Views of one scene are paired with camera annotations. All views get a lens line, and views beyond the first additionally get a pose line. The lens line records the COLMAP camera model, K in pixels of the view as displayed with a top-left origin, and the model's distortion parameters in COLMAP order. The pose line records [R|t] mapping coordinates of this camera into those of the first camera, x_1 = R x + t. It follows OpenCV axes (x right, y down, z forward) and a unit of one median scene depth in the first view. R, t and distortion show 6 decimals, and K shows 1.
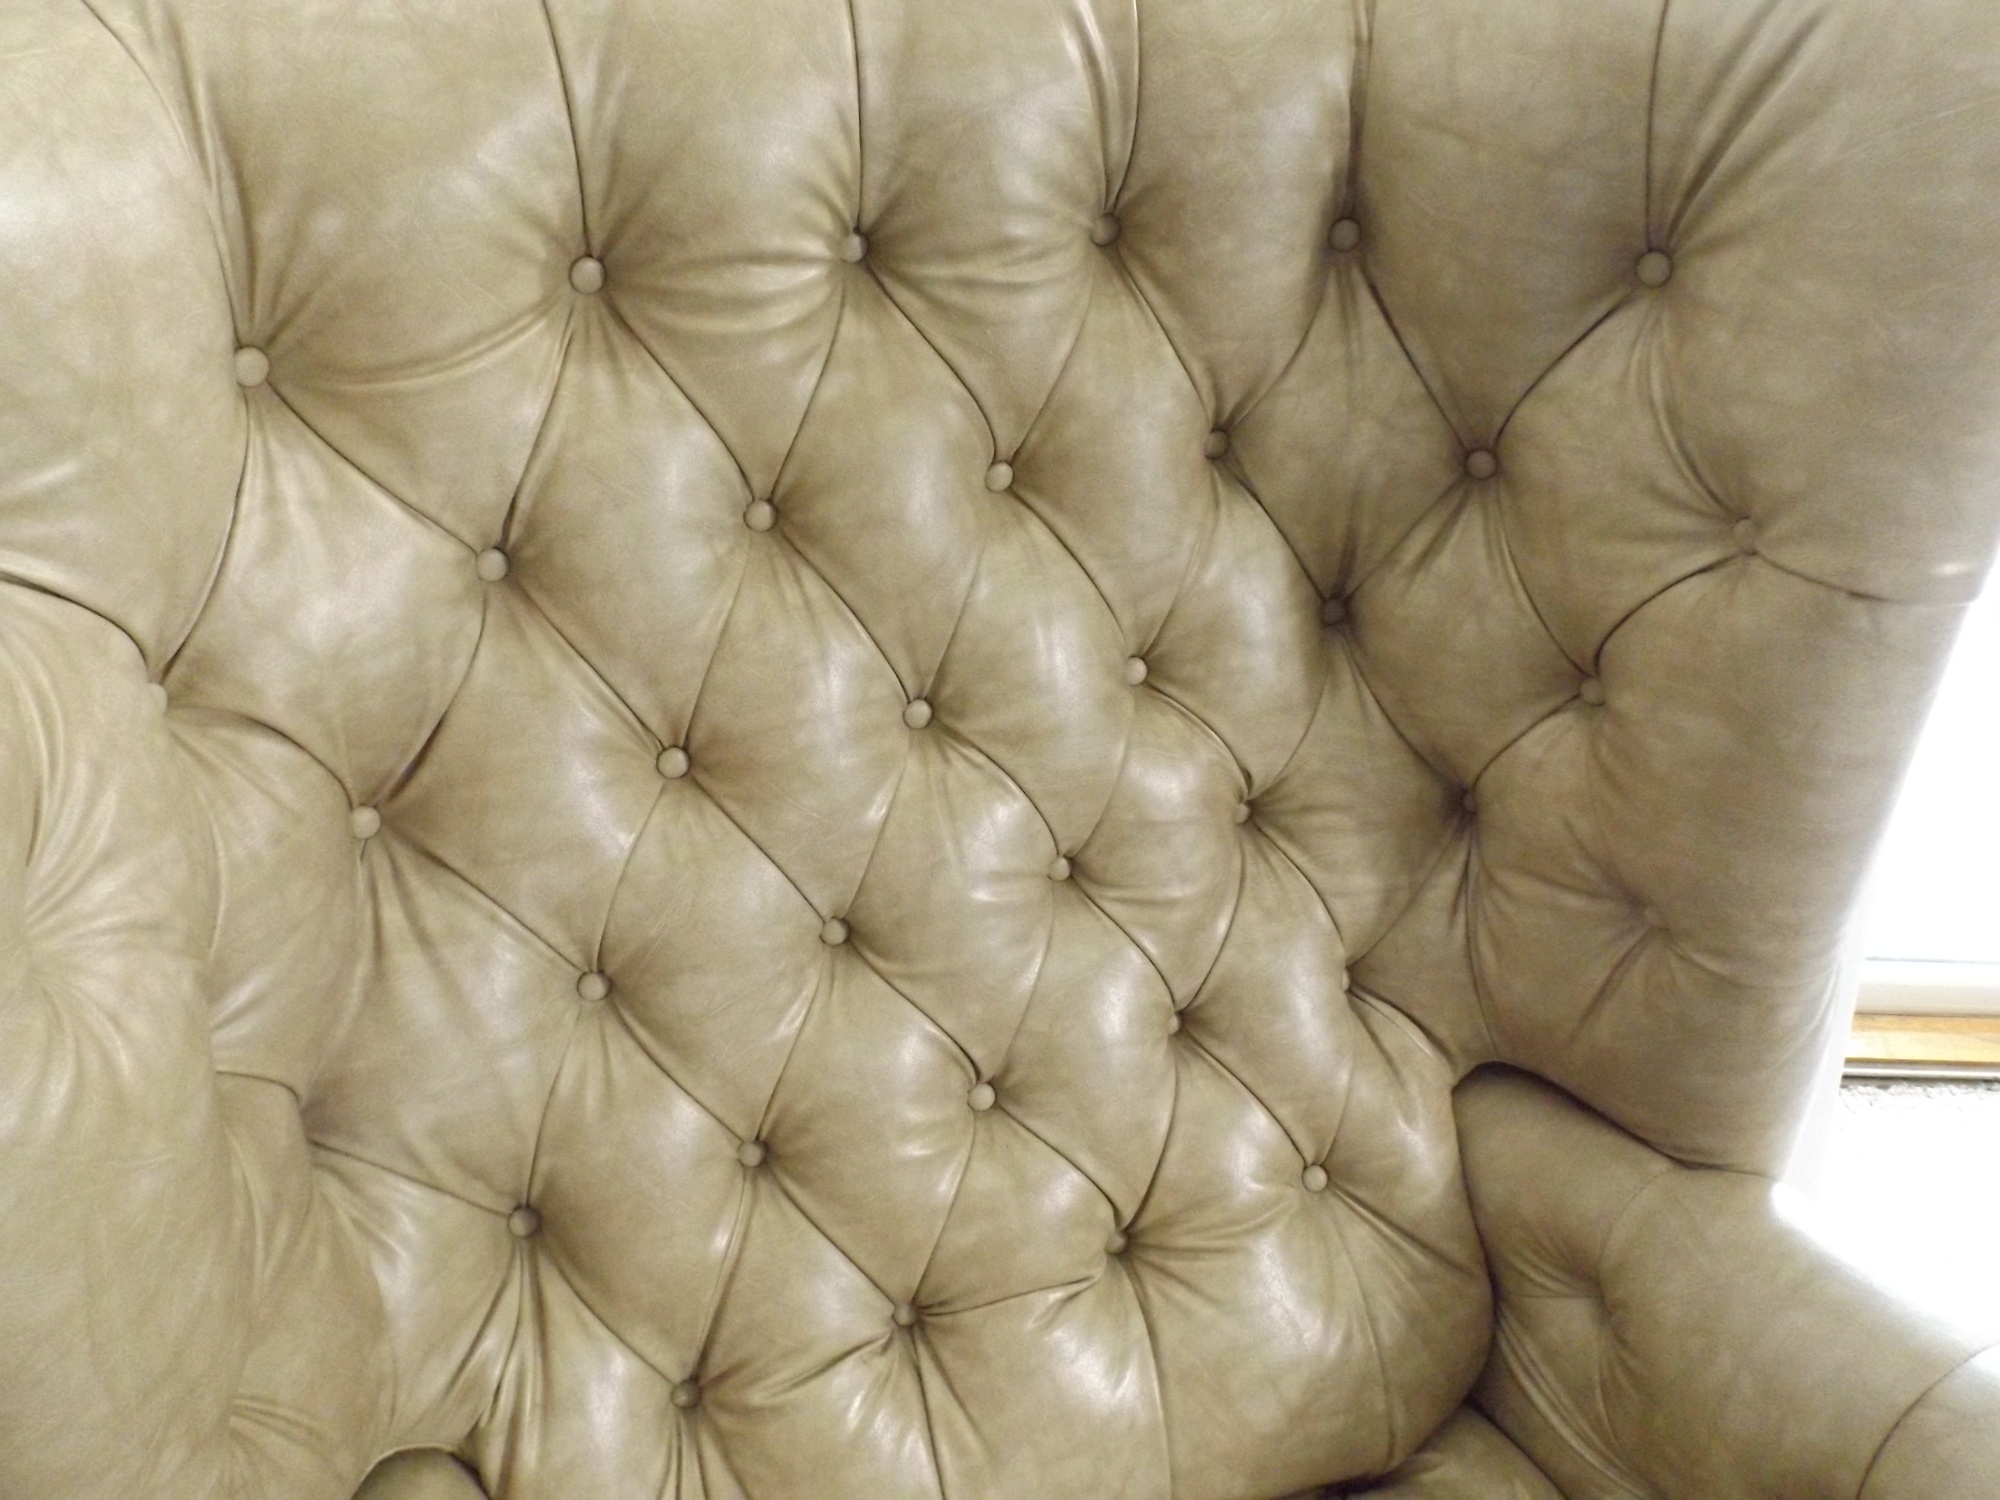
lens RADIAL K [[1426.6, 0, 1003.4], [0, 1426.6, 738.9], [0, 0, 1]] dist [0.011486, -0.024083]
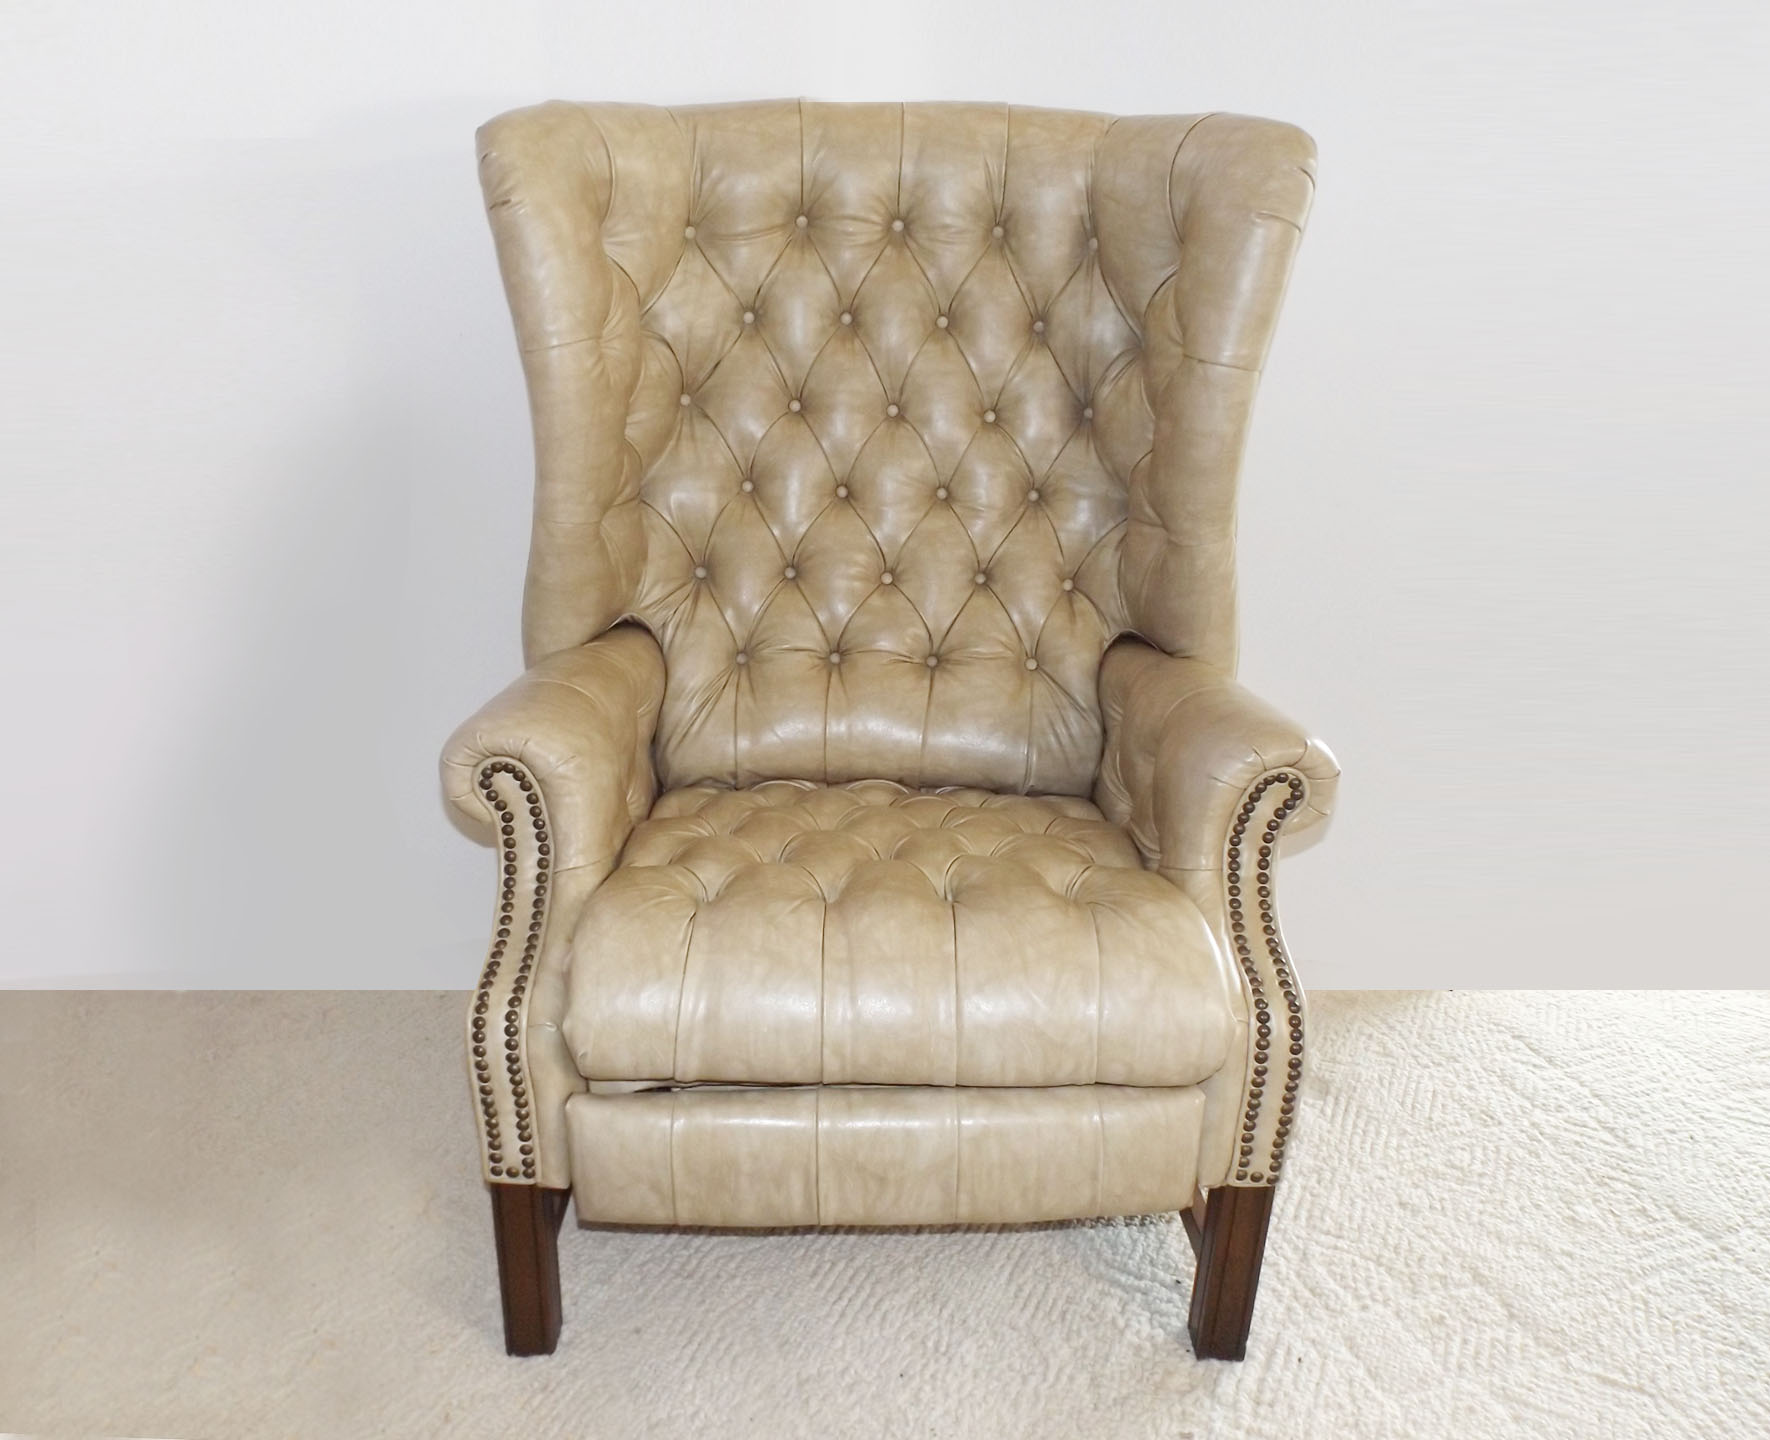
lens RADIAL K [[1500.8, 0, 885.0], [0, 1500.8, 720.0], [0, 0, 1]] dist [0.007101, 0.002512]
pose [[0.922623, 0.182854, -0.339604, 0.973260], [-0.243119, 0.959247, -0.144007, 0.936281], [0.299432, 0.215428, 0.929479, -1.405246]]
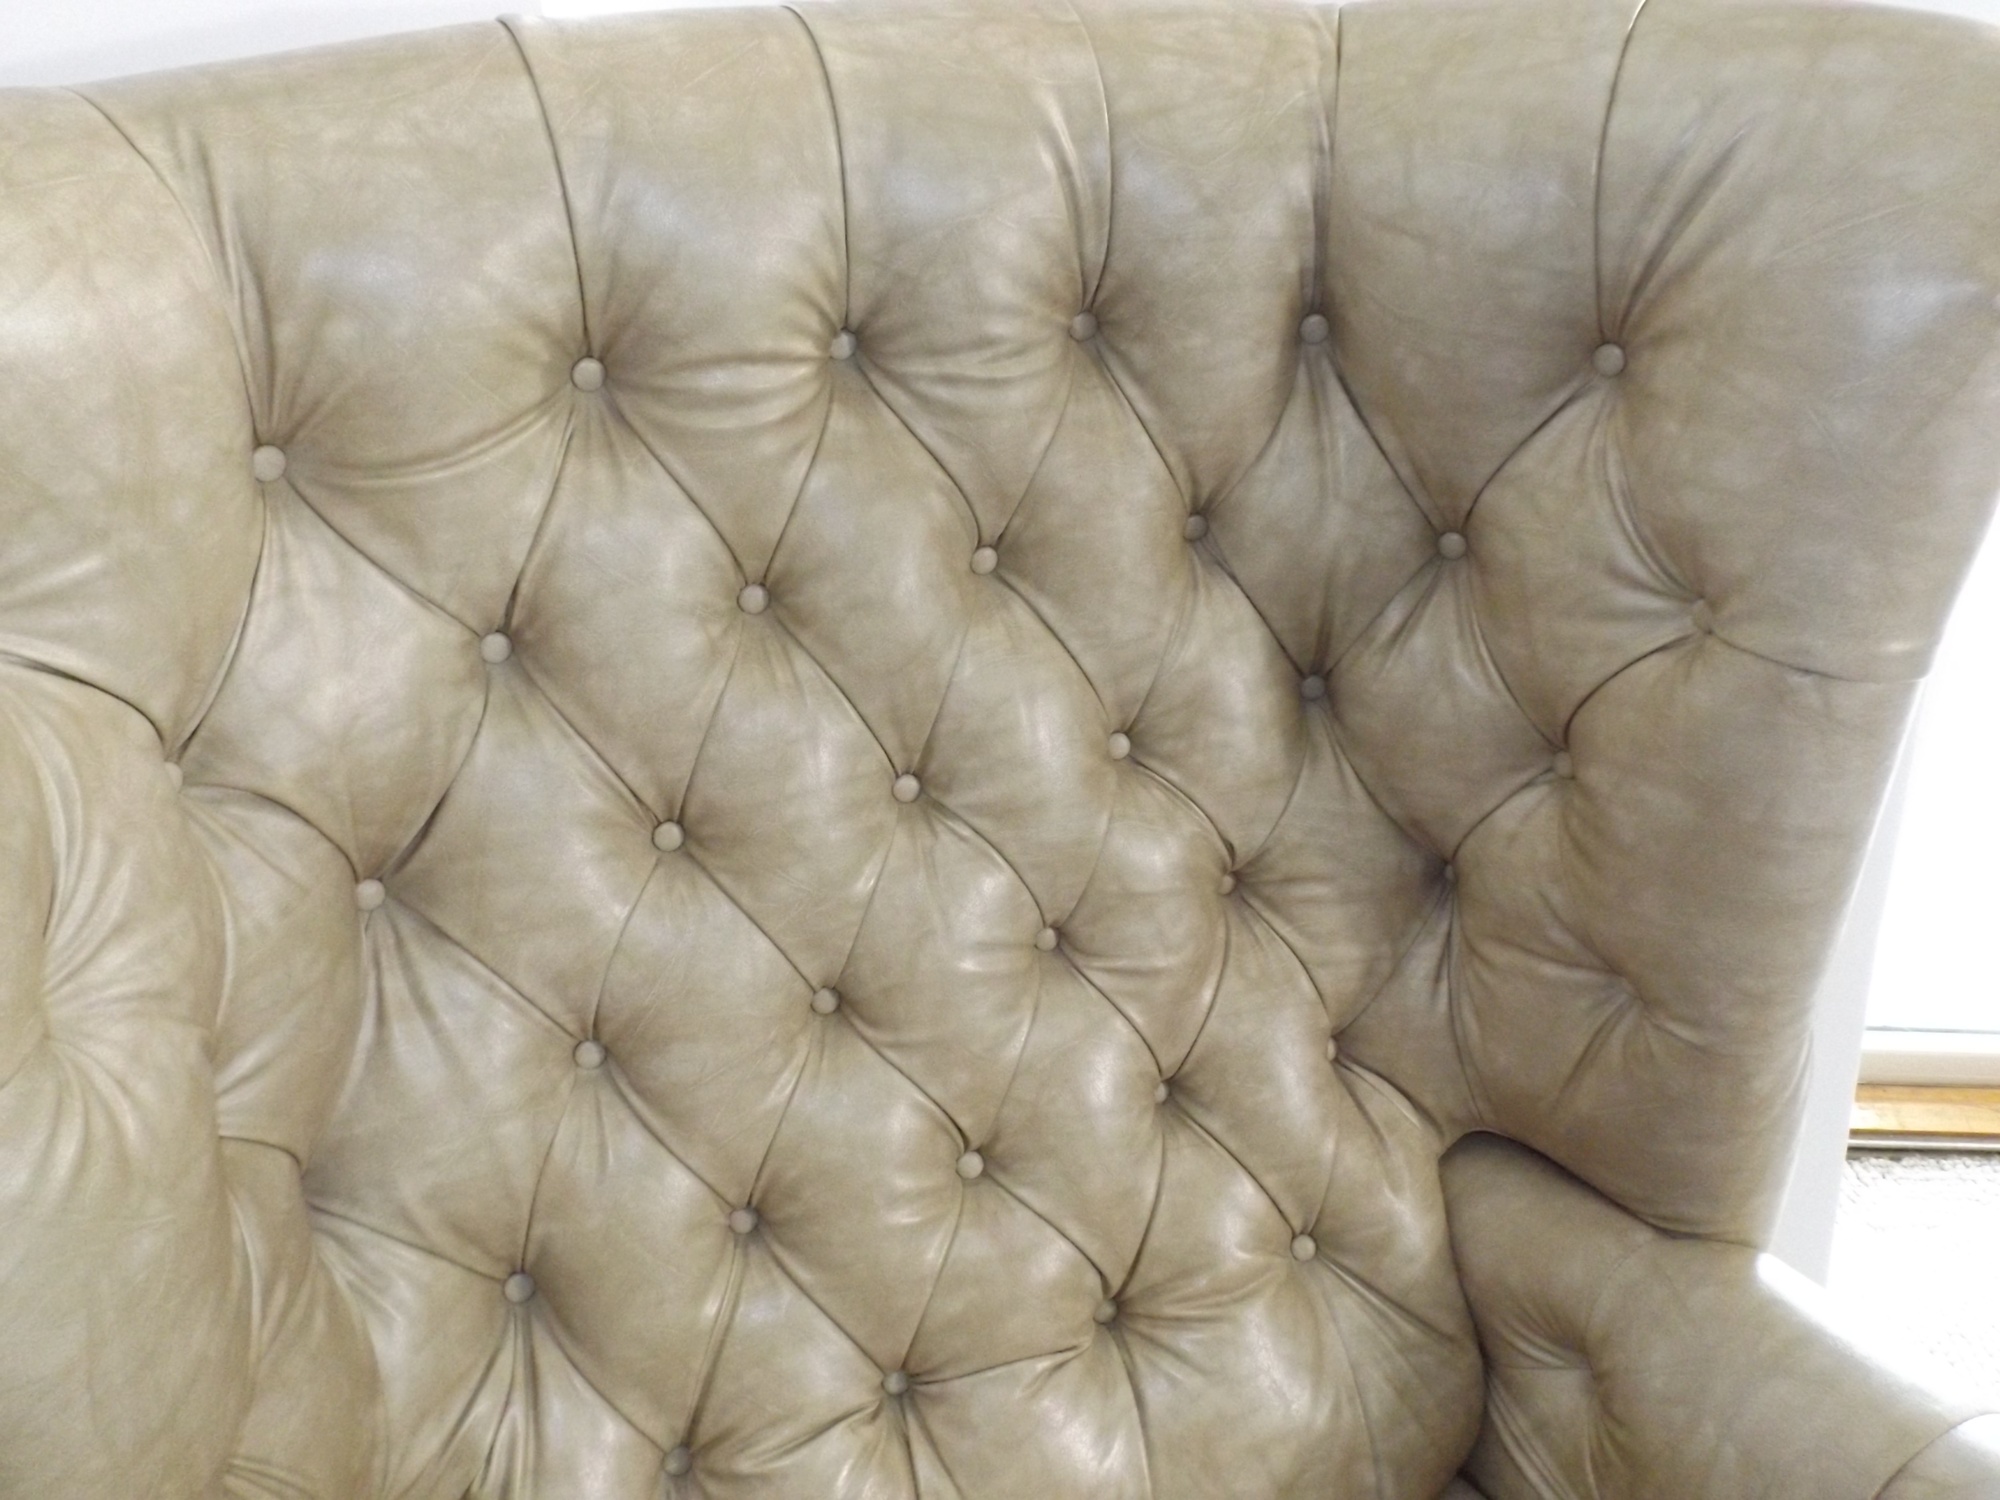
lens RADIAL K [[1426.6, 0, 1003.4], [0, 1426.6, 738.9], [0, 0, 1]] dist [0.011486, -0.024083]
pose [[0.999900, -0.002589, -0.013914, 0.026477], [0.001918, 0.998842, -0.048082, -0.003684], [0.014022, 0.048051, 0.998746, -0.033481]]
